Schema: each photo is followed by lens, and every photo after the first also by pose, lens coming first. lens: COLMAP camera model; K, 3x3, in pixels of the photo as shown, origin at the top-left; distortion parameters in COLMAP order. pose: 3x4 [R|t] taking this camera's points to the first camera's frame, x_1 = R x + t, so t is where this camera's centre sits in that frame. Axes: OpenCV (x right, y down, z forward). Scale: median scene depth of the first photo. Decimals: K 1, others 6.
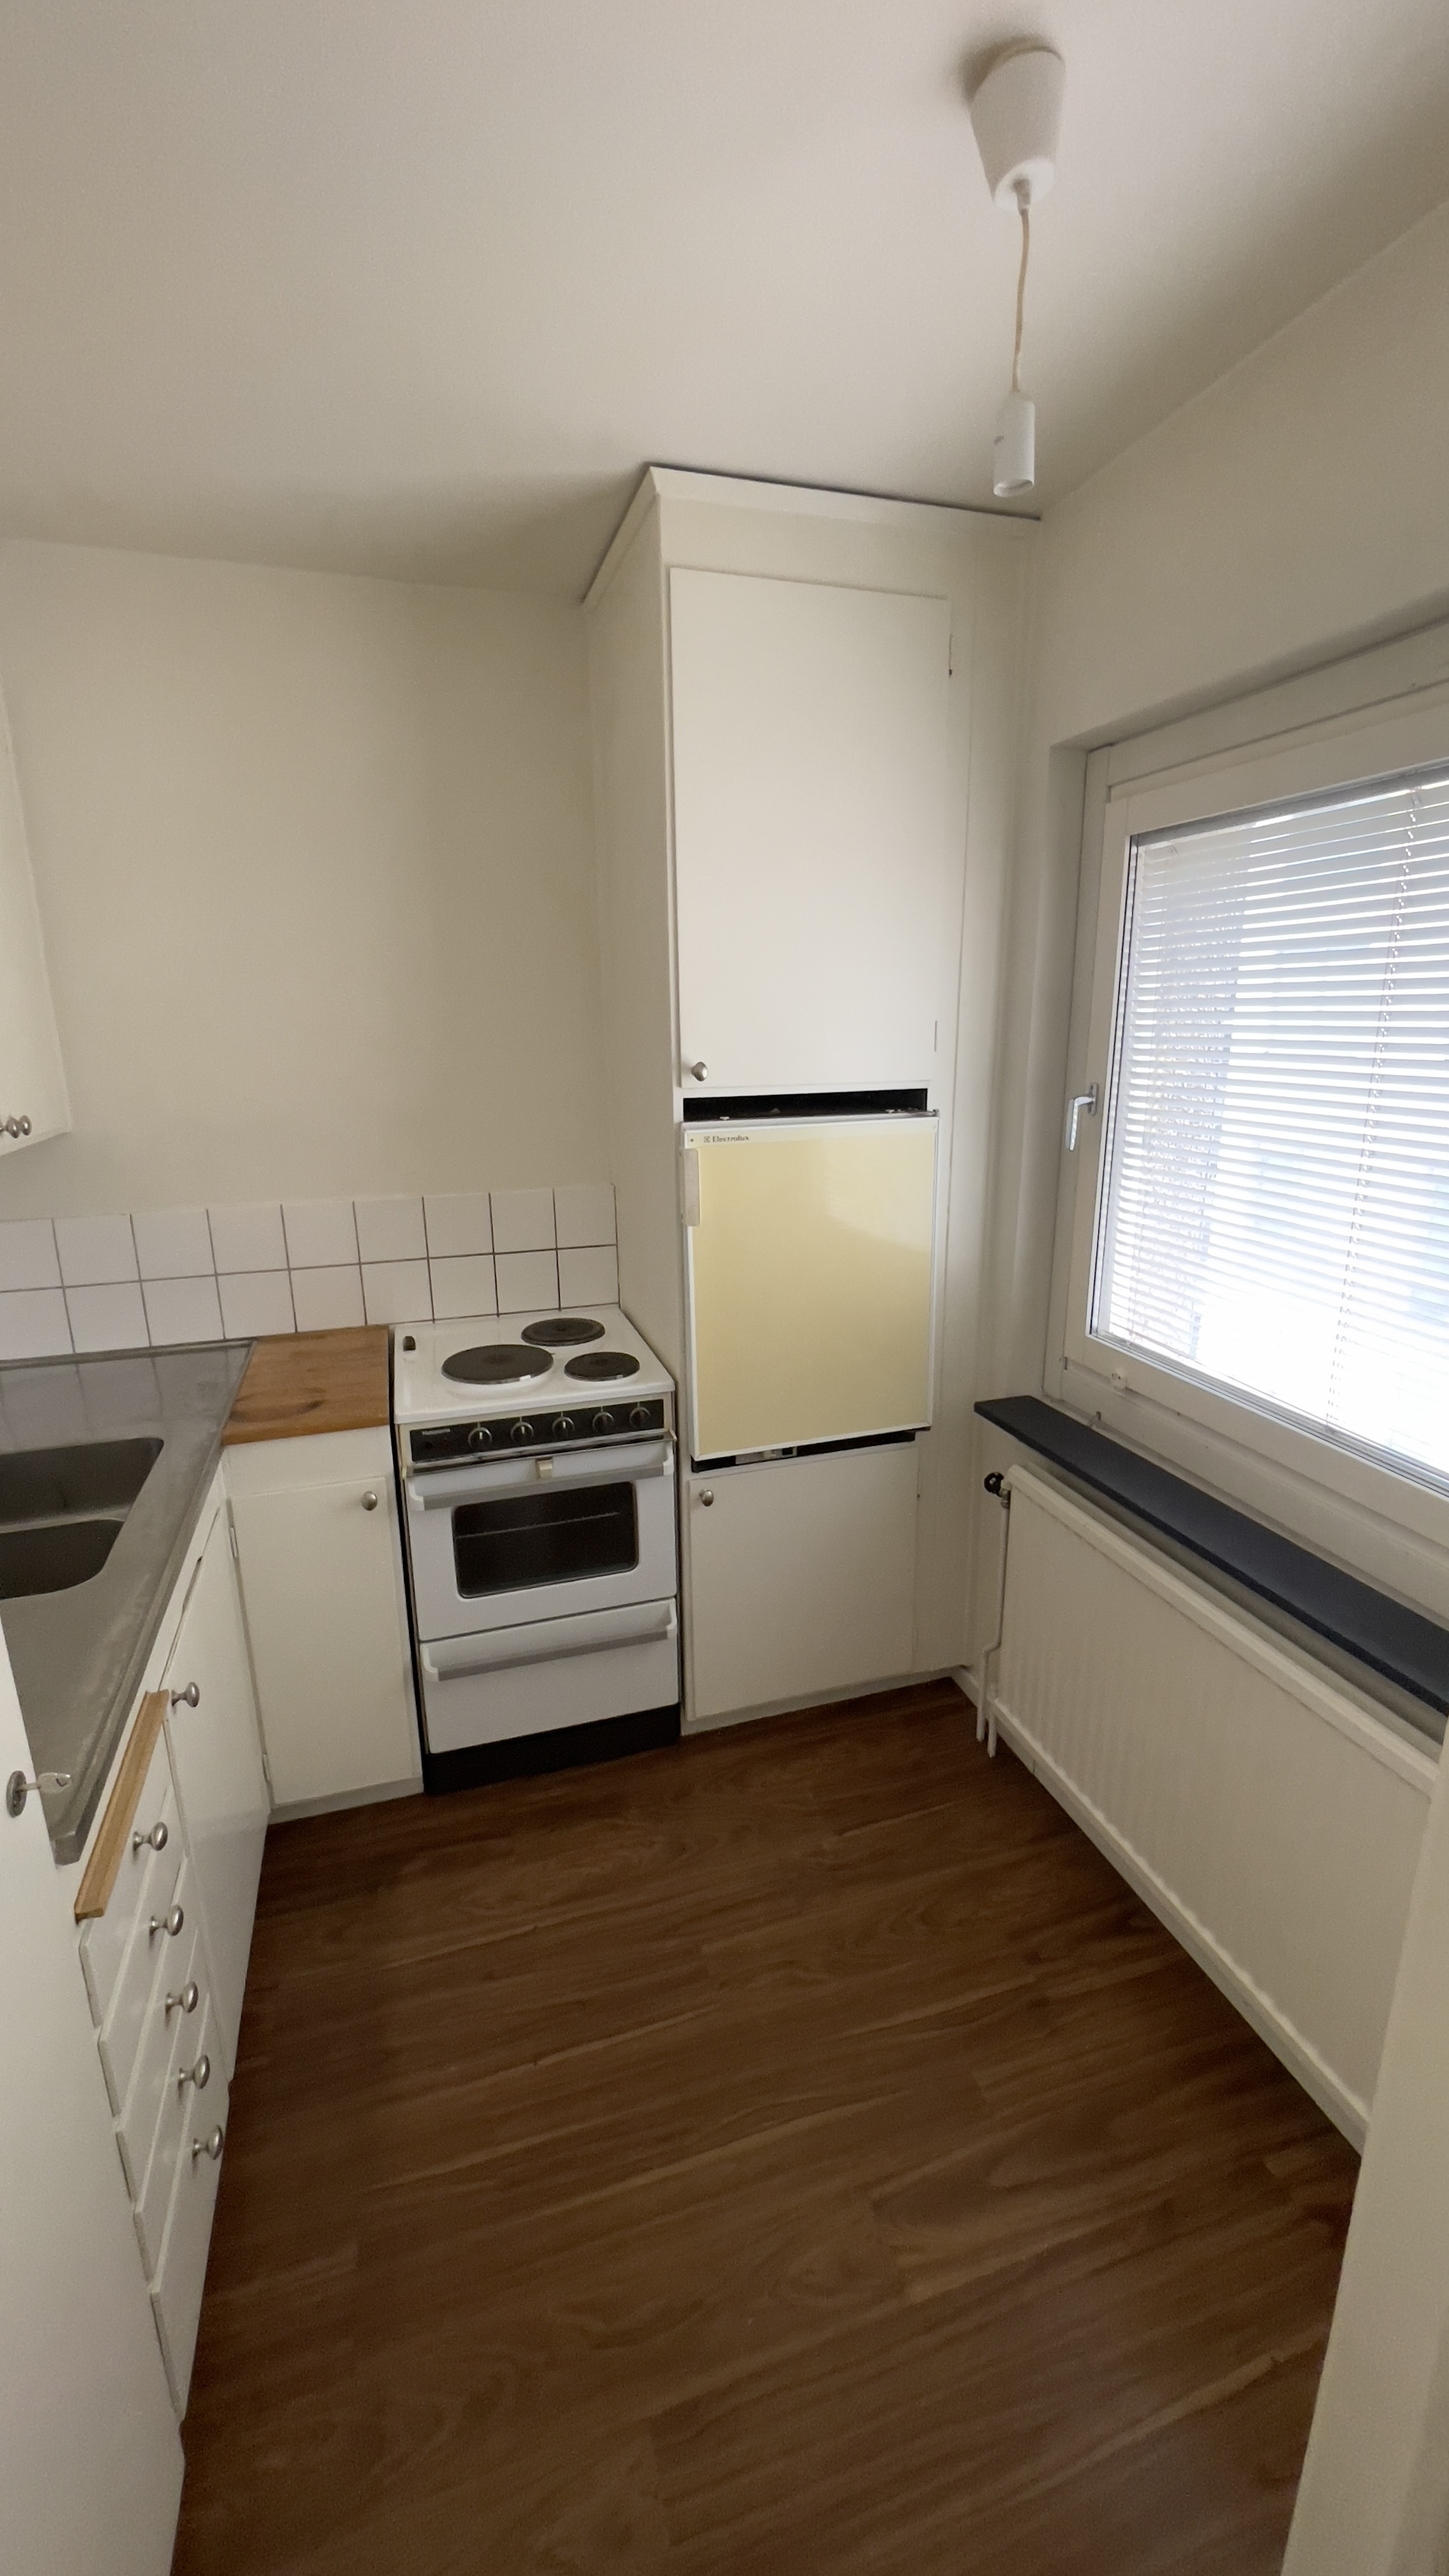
lens RADIAL K [[1046.9, 0, 726.4], [0, 1046.9, 1284.1], [0, 0, 1]] dist [-0.008427, 0.001447]
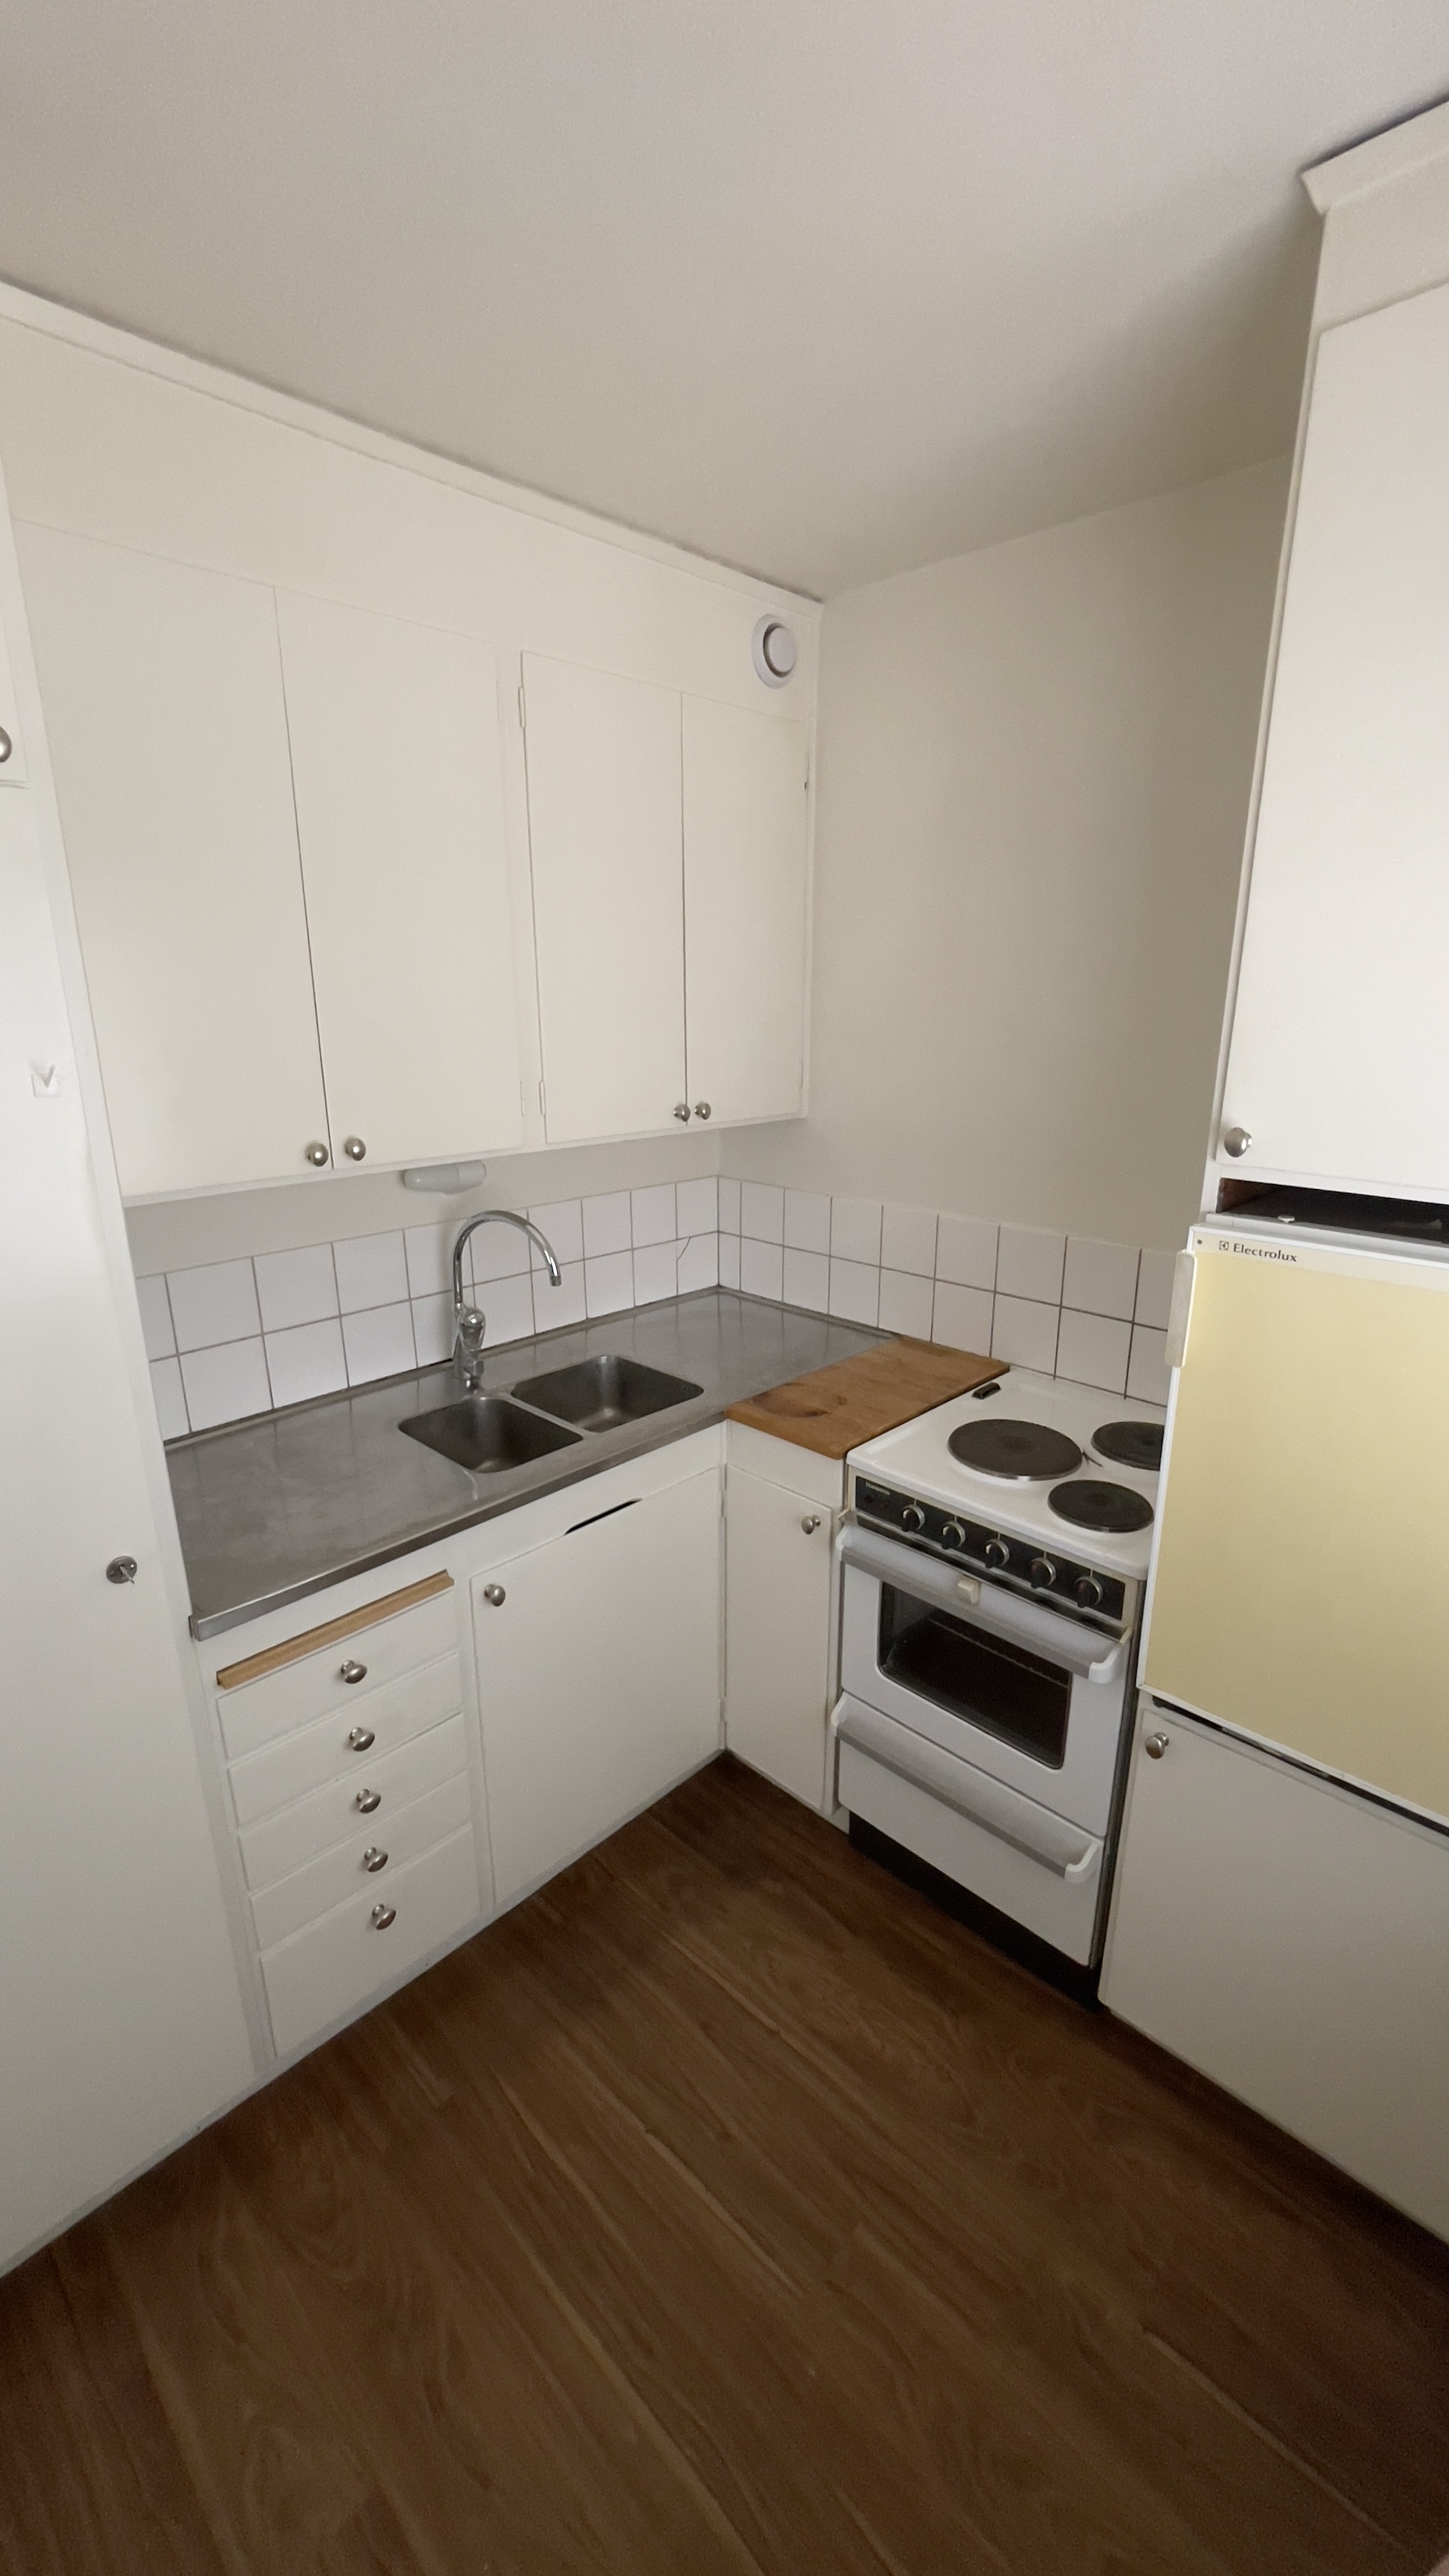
lens RADIAL K [[1046.9, 0, 731.2], [0, 1046.9, 1291.1], [0, 0, 1]] dist [-0.008427, 0.001447]
pose [[0.476421, 0.258618, -0.840322, 0.376598], [-0.229986, 0.959140, 0.164795, -0.142985], [0.848605, 0.114750, 0.516432, 0.390459]]
